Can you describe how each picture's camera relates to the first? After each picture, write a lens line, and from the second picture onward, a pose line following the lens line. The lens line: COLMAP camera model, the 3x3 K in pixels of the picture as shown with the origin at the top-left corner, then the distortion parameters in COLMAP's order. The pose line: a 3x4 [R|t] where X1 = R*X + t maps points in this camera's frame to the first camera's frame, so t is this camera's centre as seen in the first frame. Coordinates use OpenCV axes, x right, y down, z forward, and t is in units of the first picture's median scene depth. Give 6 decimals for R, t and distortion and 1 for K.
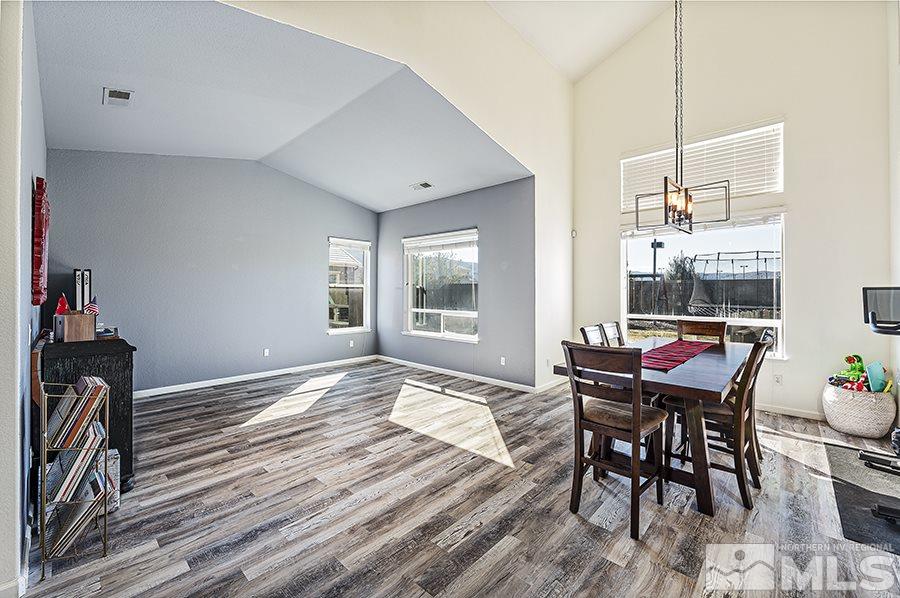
lens RADIAL K [[370.5, 0, 455.1], [0, 370.5, 292.7], [0, 0, 1]] dist [-0.009013, 0.000587]
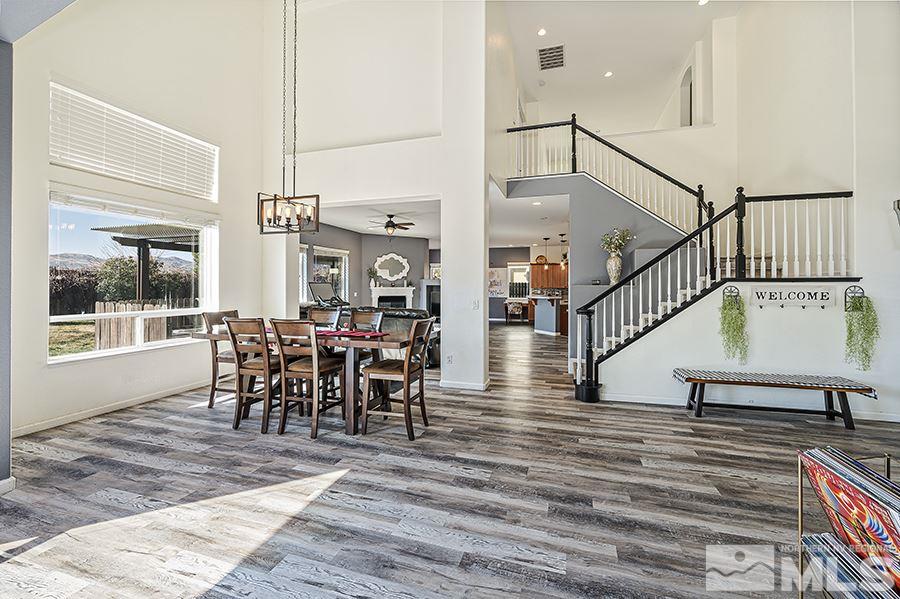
lens RADIAL K [[370.5, 0, 456.8], [0, 370.5, 286.1], [0, 0, 1]] dist [-0.009013, 0.000587]
pose [[-0.436935, -0.003589, 0.899486, -0.839671], [-0.003230, 0.999992, 0.002421, -0.002558], [-0.899487, -0.001848, -0.436943, 1.193947]]
